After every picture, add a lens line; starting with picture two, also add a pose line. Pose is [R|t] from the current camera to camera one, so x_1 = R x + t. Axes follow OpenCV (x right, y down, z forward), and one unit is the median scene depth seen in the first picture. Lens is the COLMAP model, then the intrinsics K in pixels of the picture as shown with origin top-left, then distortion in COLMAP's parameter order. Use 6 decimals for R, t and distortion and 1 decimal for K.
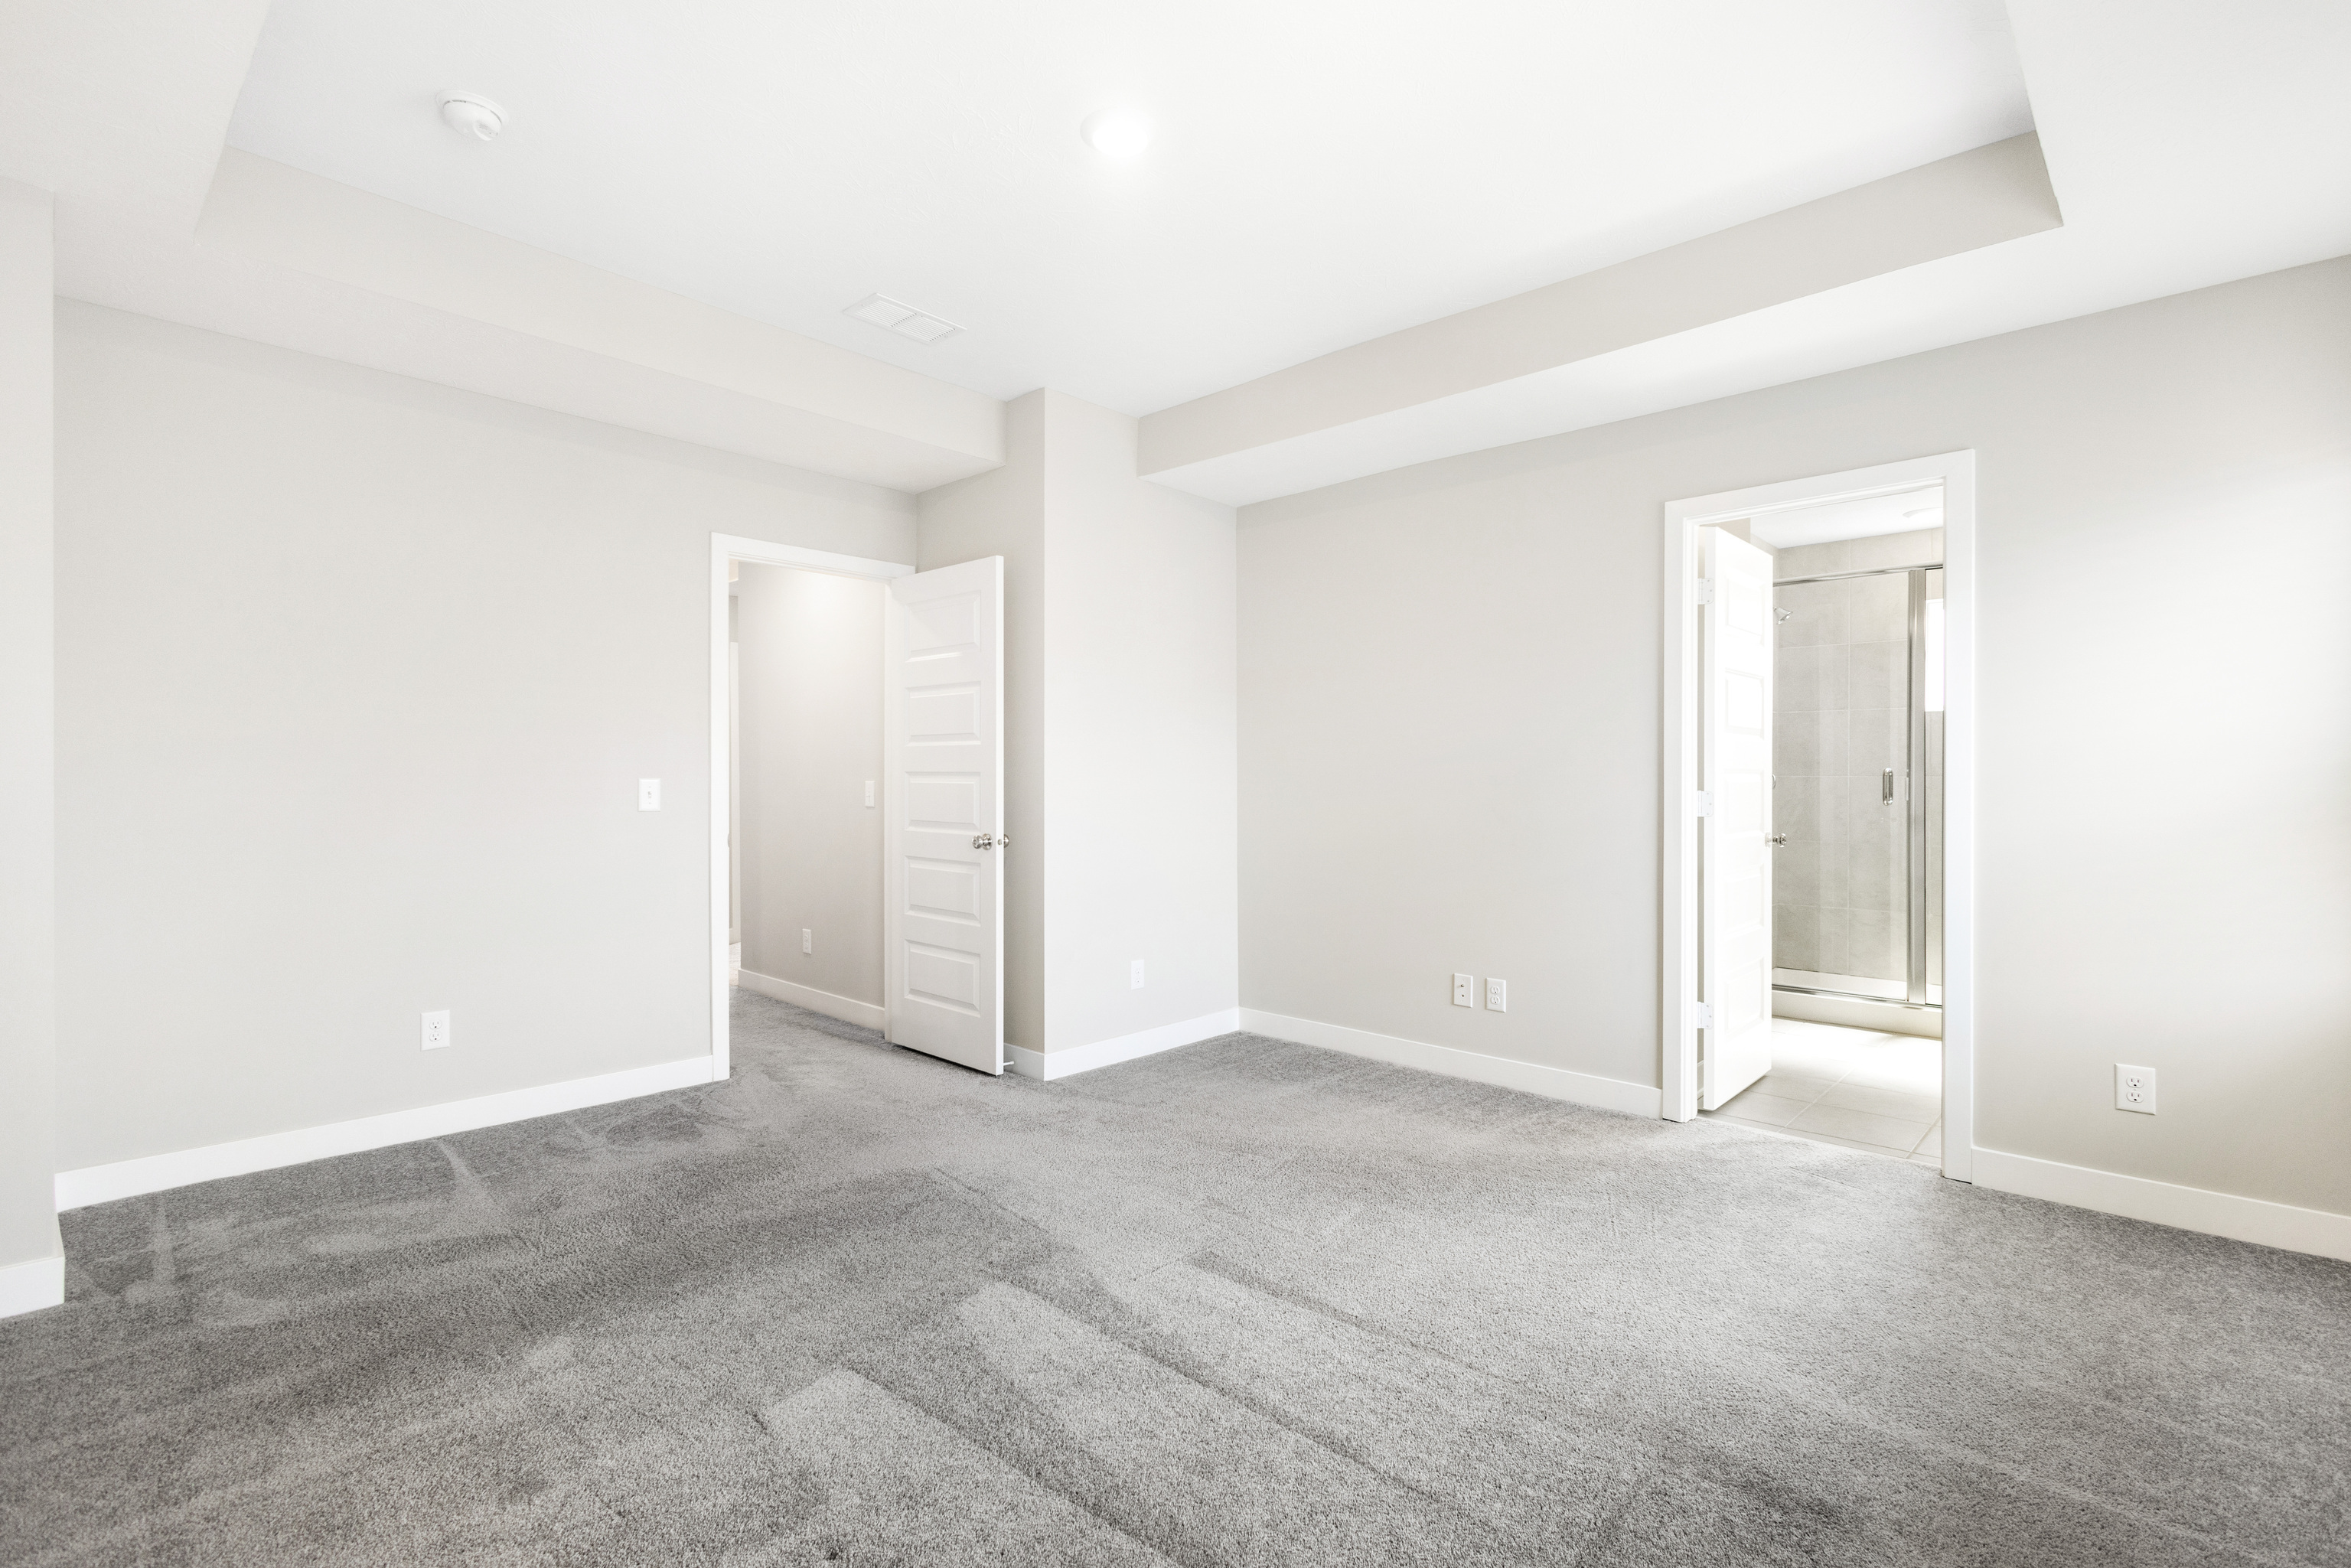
lens RADIAL K [[1073.5, 0, 1169.7], [0, 1073.5, 781.5], [0, 0, 1]] dist [0.008462, -0.003056]
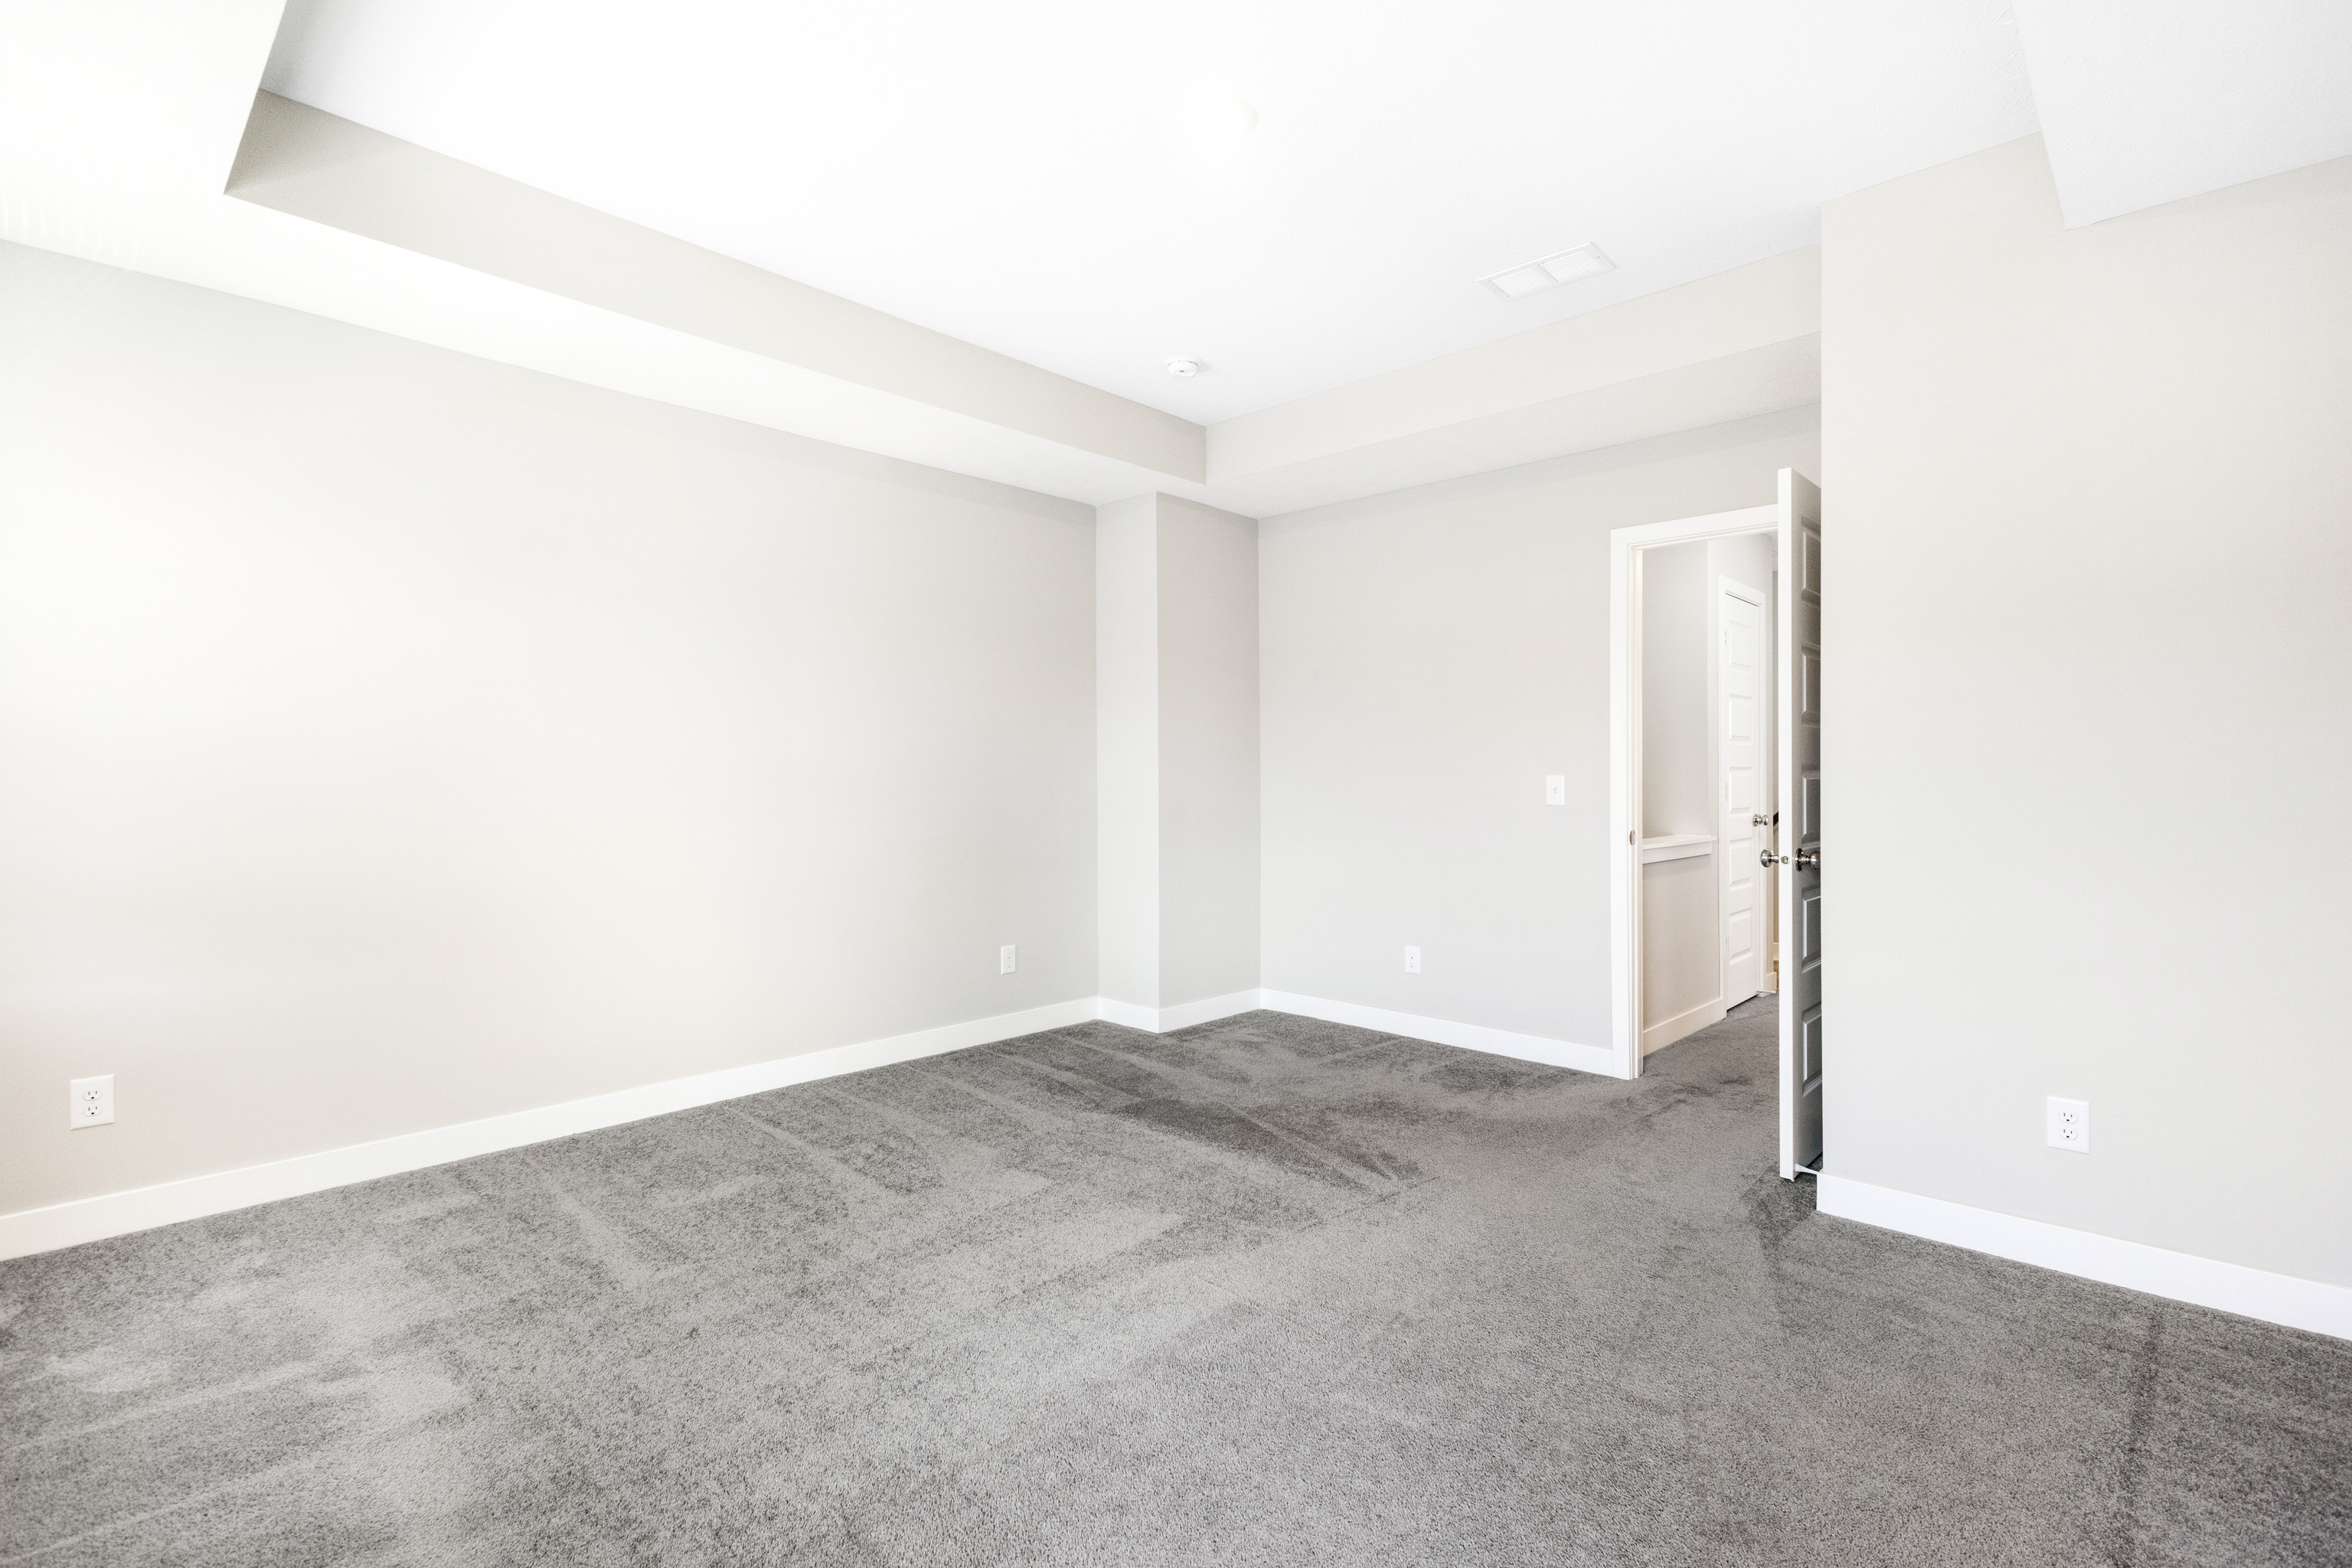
lens RADIAL K [[1074.0, 0, 1170.2], [0, 1074.0, 781.8], [0, 0, 1]] dist [0.008462, -0.003056]
pose [[0.011064, 0.004649, -0.999928, 0.693588], [-0.002034, 0.999987, 0.004627, -0.000151], [0.999937, 0.001983, 0.011074, 0.692595]]
